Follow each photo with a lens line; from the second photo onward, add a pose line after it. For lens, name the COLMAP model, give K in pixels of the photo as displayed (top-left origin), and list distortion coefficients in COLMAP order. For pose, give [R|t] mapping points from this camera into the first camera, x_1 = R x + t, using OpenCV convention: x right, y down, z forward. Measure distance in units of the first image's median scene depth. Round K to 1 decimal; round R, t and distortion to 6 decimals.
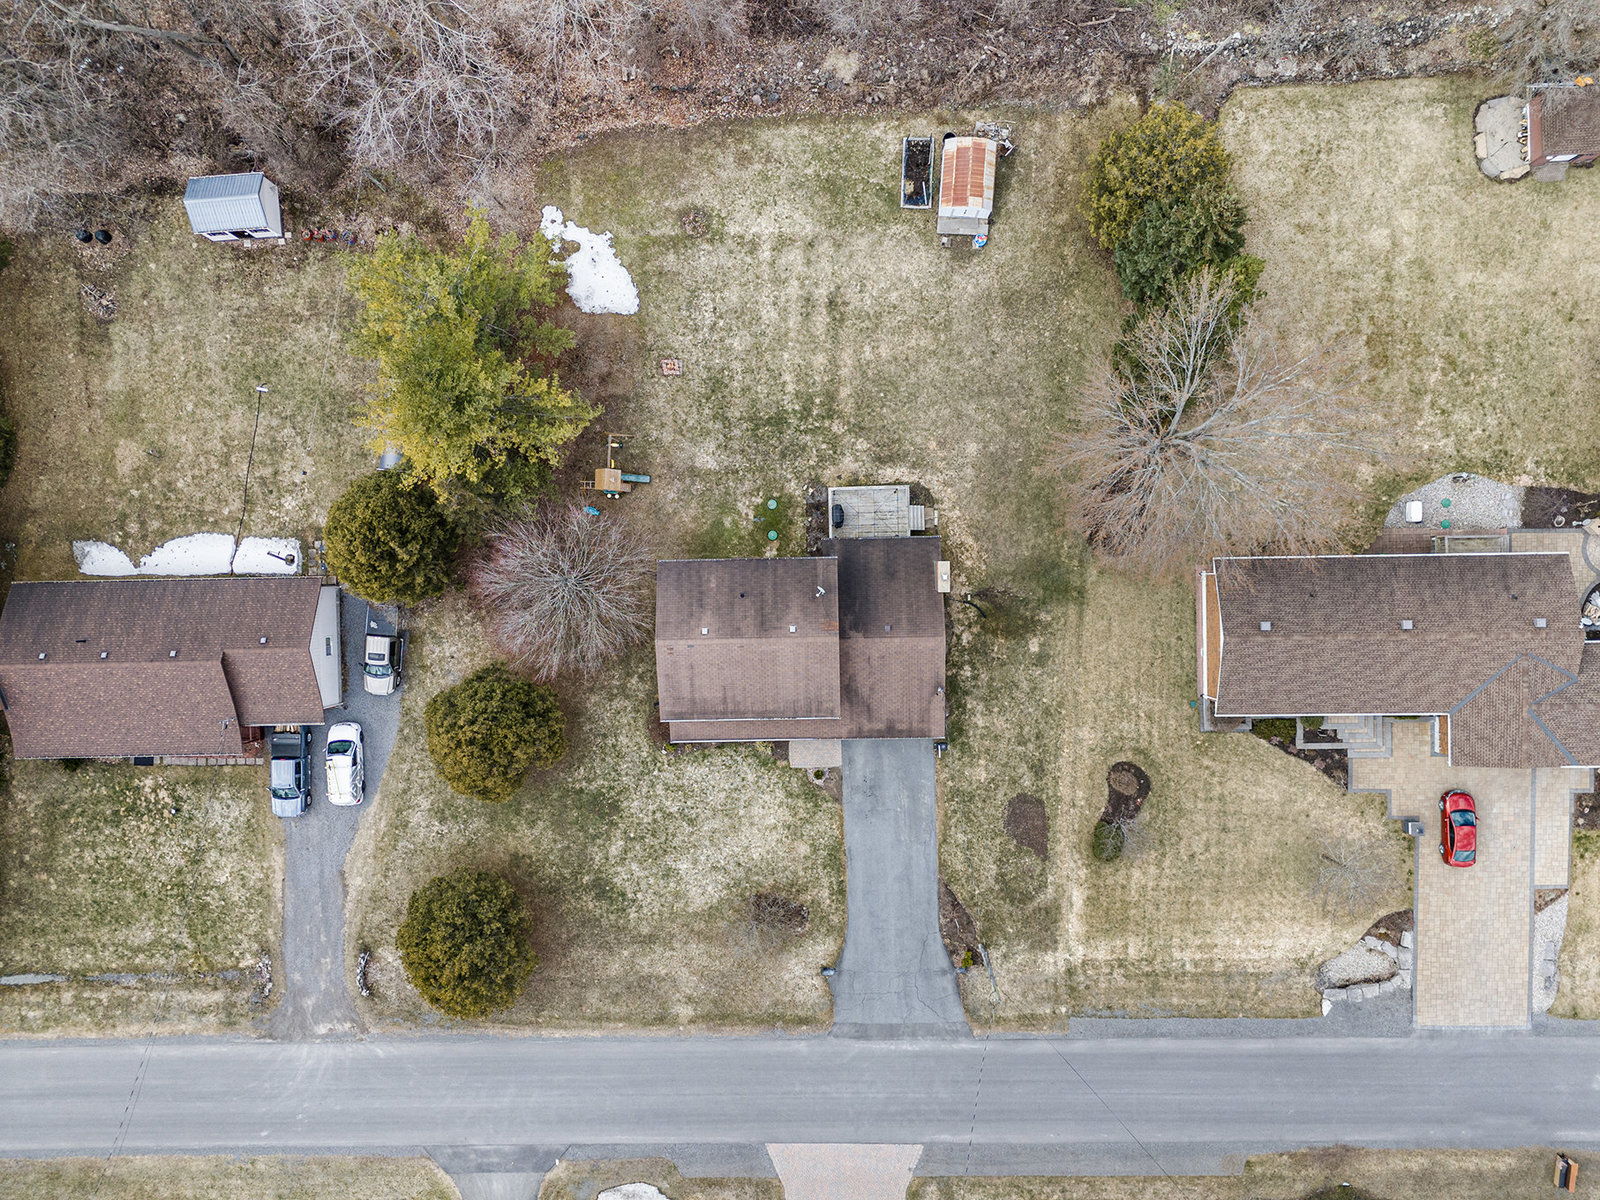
lens RADIAL K [[1160.6, 0, 803.7], [0, 1160.6, 598.0], [0, 0, 1]] dist [0.099664, -0.116324]
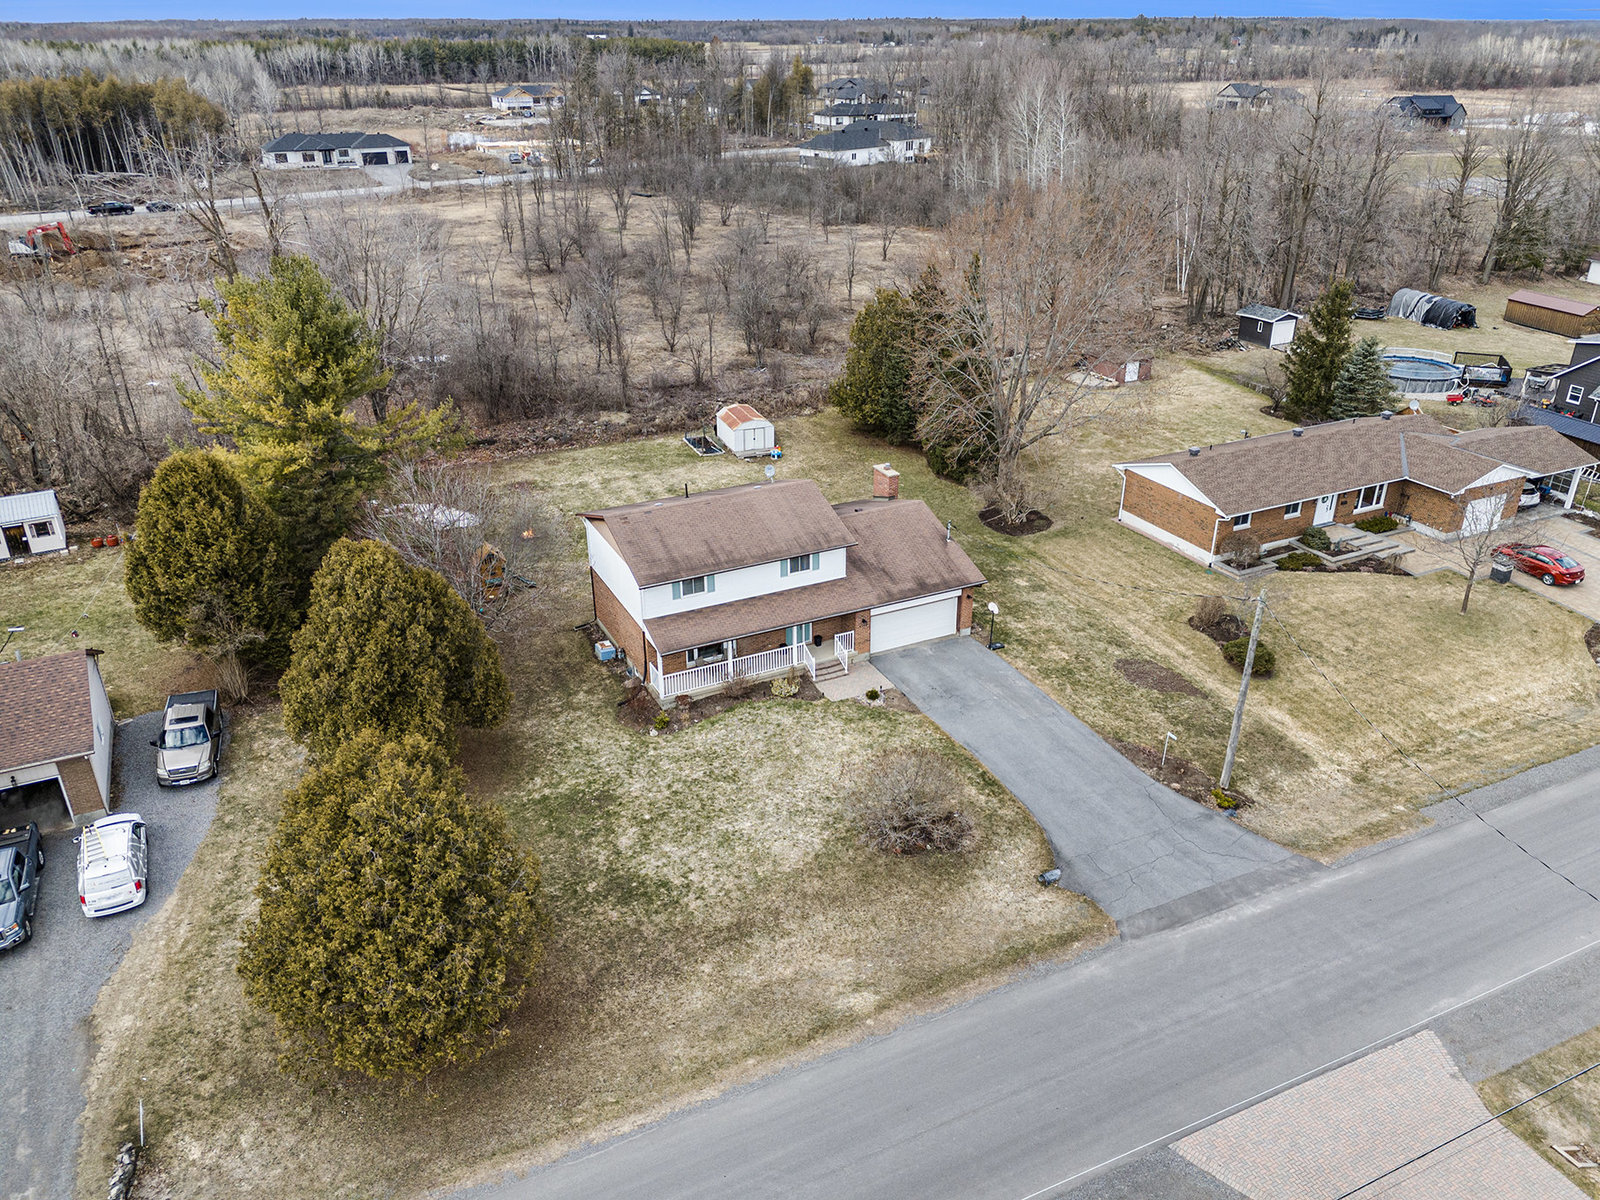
lens RADIAL K [[1167.3, 0, 806.7], [0, 1167.3, 600.1], [0, 0, 1]] dist [0.067115, -0.049415]
pose [[0.904874, -0.172346, 0.389230, -0.289374], [0.425607, 0.383123, -0.819802, 0.693367], [-0.007833, 0.907477, 0.420030, 0.646717]]
